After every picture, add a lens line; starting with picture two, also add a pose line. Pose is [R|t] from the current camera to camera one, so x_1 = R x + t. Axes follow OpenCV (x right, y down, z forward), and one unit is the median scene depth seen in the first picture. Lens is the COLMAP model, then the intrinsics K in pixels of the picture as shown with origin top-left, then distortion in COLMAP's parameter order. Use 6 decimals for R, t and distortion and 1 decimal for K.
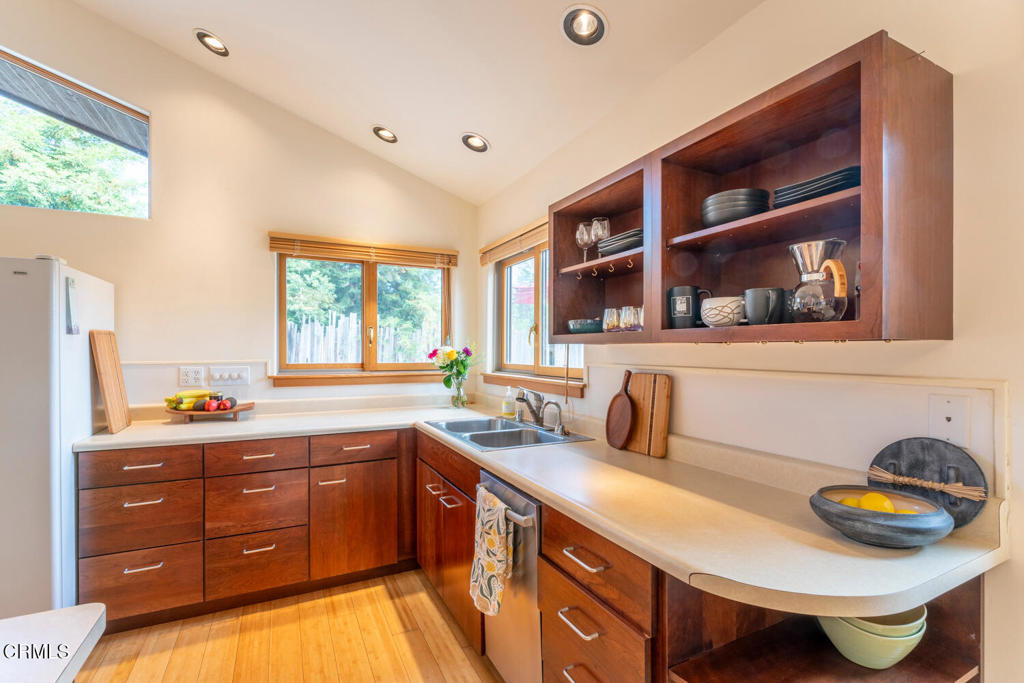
lens RADIAL K [[467.6, 0, 501.3], [0, 467.6, 348.0], [0, 0, 1]] dist [-0.000792, 0.001403]
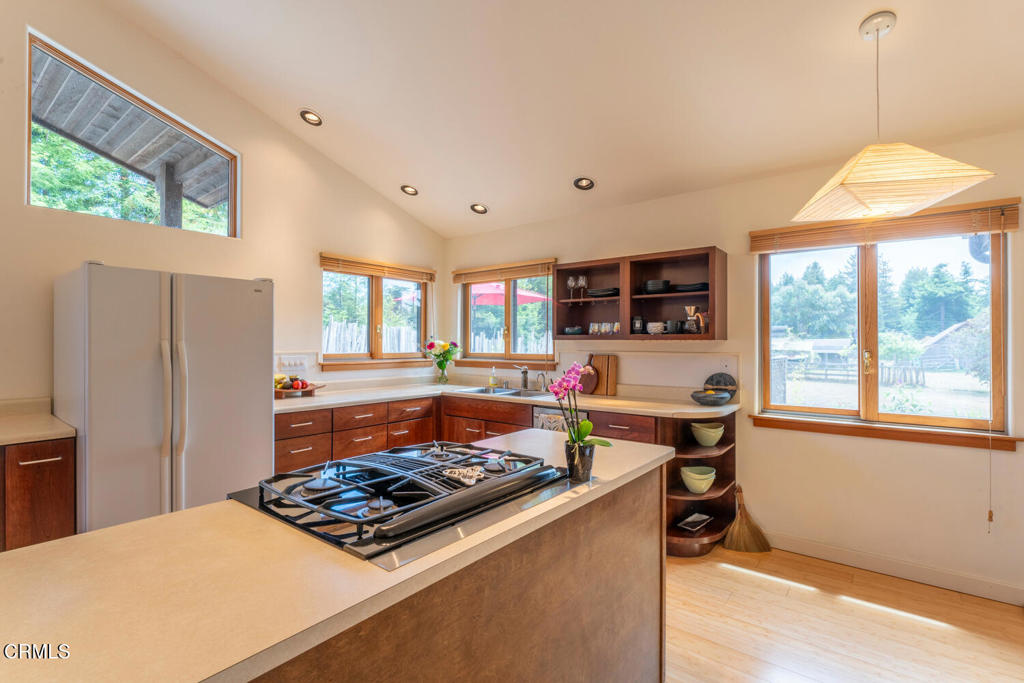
lens RADIAL K [[467.6, 0, 512.1], [0, 467.6, 343.9], [0, 0, 1]] dist [-0.000792, 0.001403]
pose [[0.906003, -0.001640, 0.423269, -0.877696], [-0.001710, 0.999970, 0.007533, -0.007472], [-0.423269, -0.007549, 0.905973, -0.642583]]
